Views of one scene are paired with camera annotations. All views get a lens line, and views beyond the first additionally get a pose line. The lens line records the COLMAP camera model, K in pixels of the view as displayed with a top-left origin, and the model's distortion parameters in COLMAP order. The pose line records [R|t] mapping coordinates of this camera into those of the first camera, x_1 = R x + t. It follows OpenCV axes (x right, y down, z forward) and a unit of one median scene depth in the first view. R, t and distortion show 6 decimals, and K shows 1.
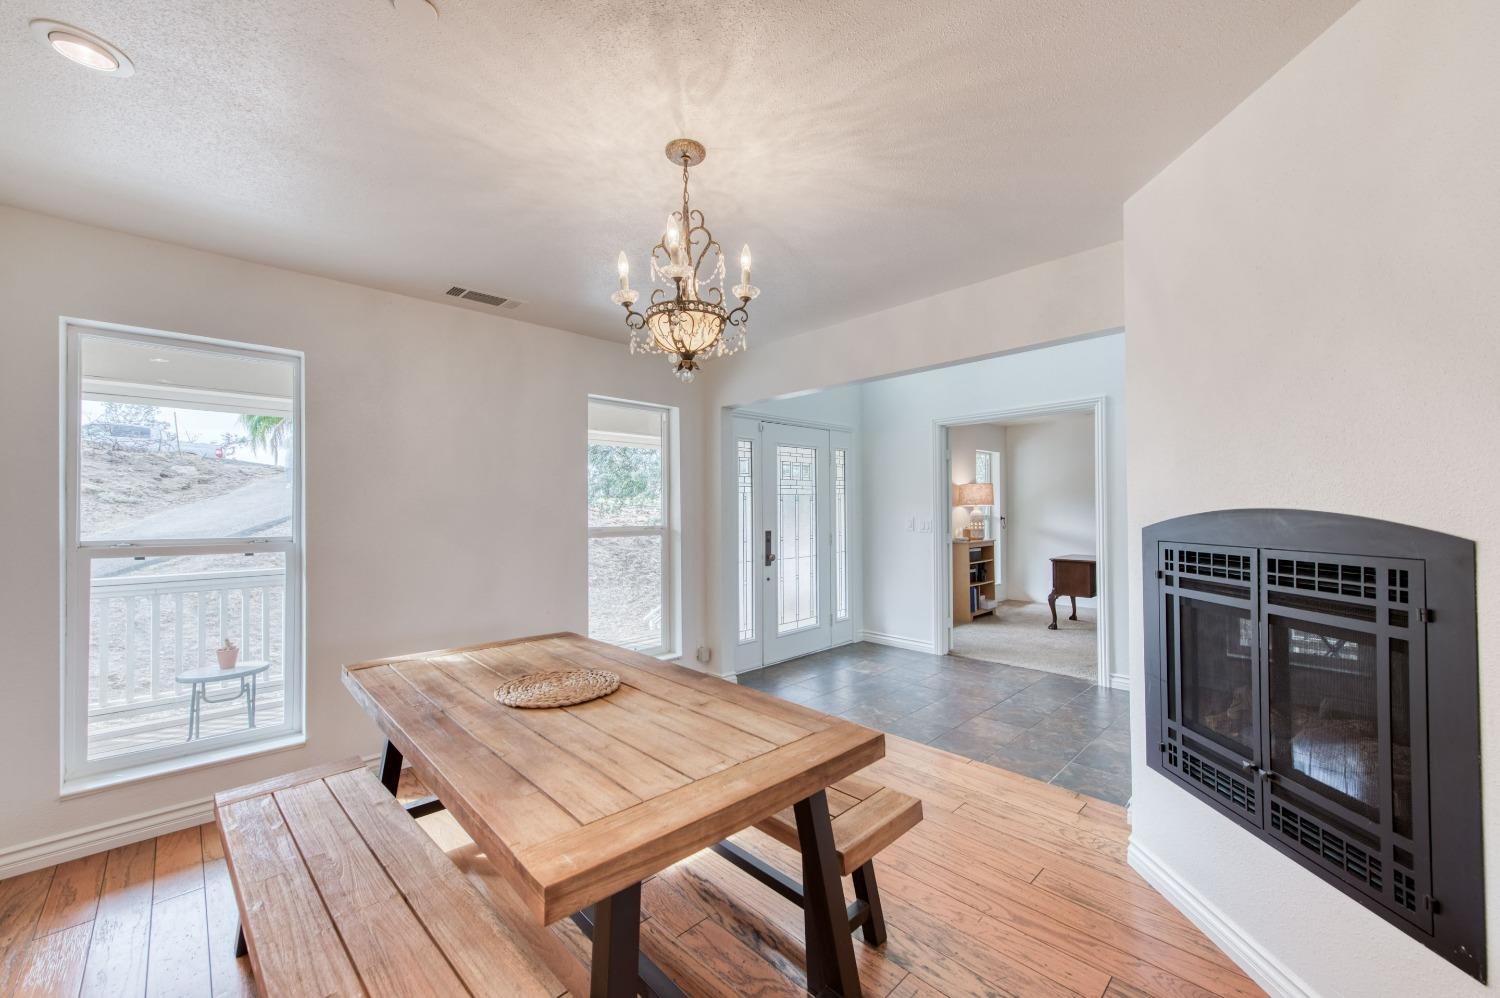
lens RADIAL K [[586.1, 0, 741.4], [0, 586.1, 506.6], [0, 0, 1]] dist [0.004041, -0.000148]
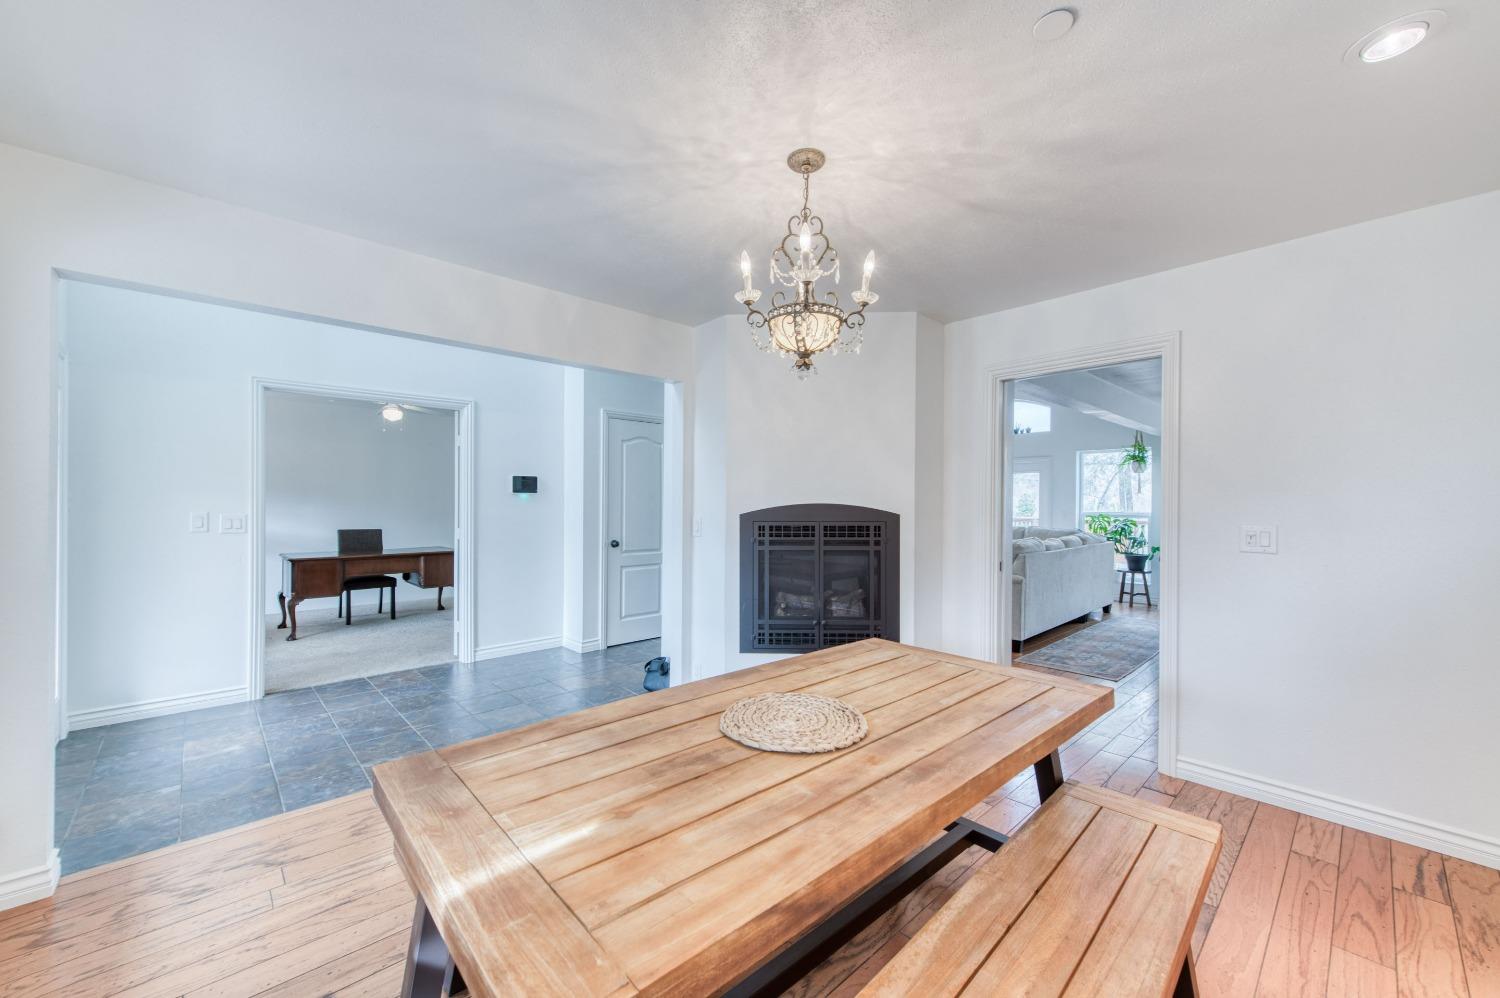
lens RADIAL K [[586.1, 0, 752.1], [0, 586.1, 508.2], [0, 0, 1]] dist [0.004041, -0.000148]
pose [[0.002715, -0.001921, 0.999994, -1.247824], [-0.010022, 0.999948, 0.001948, 0.018558], [-0.999946, -0.010027, 0.002696, 1.185385]]
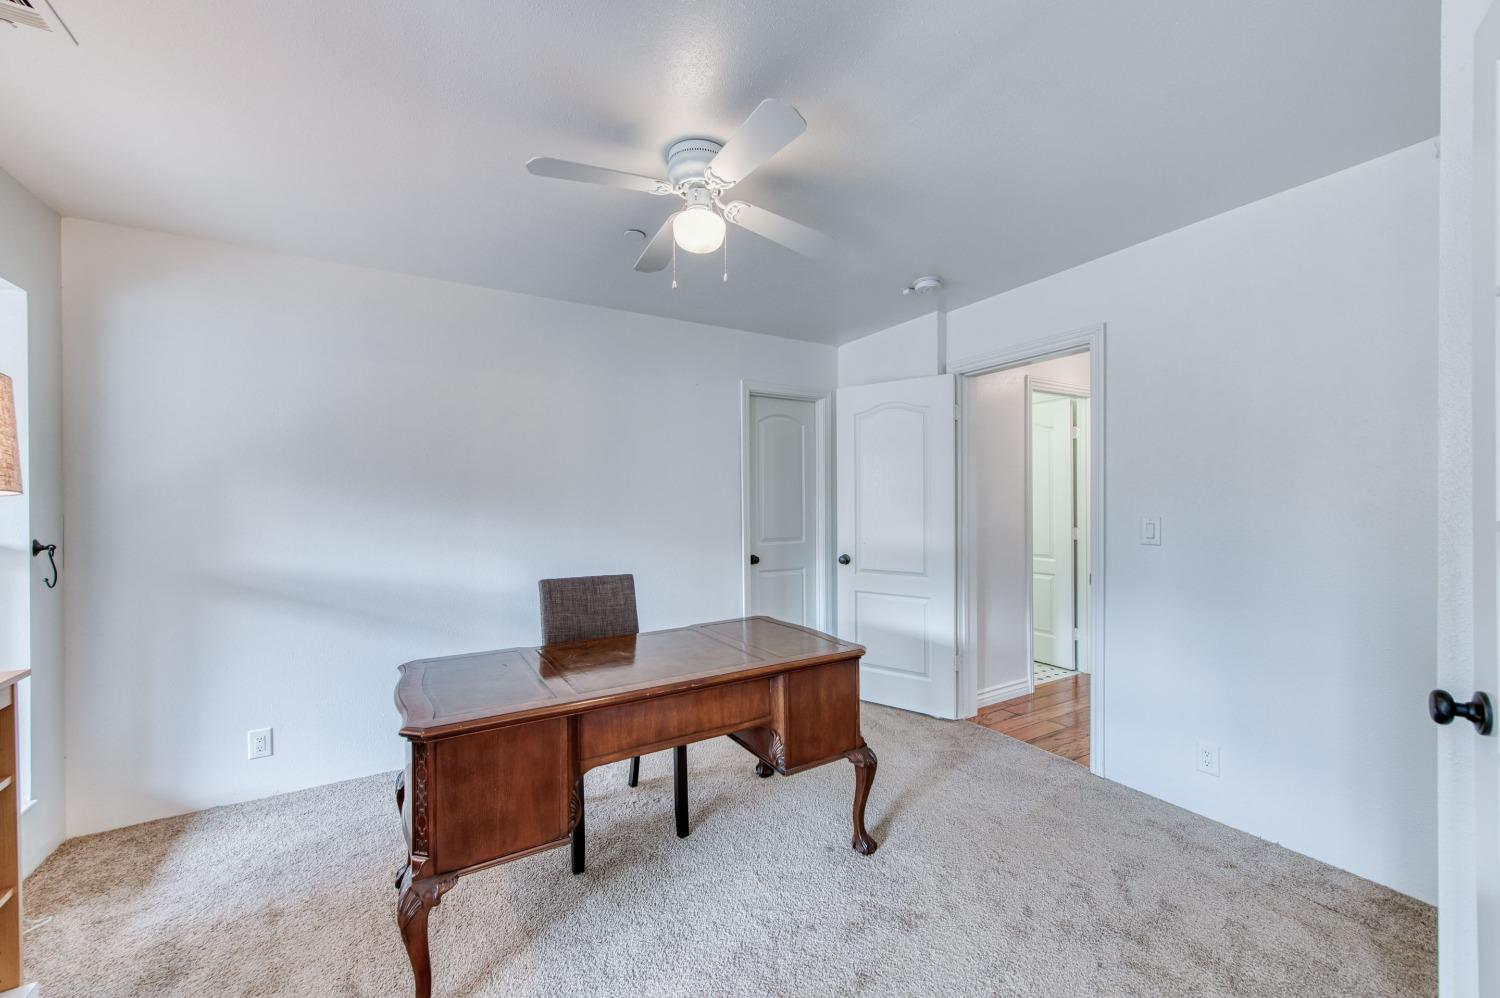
lens RADIAL K [[586.1, 0, 748.6], [0, 586.1, 505.2], [0, 0, 1]] dist [0.004041, -0.000148]
pose [[0.228309, 0.001590, 0.973587, 0.546680], [-0.000180, 0.999999, -0.001591, 0.003687], [-0.973589, 0.000188, 0.228309, 2.528694]]
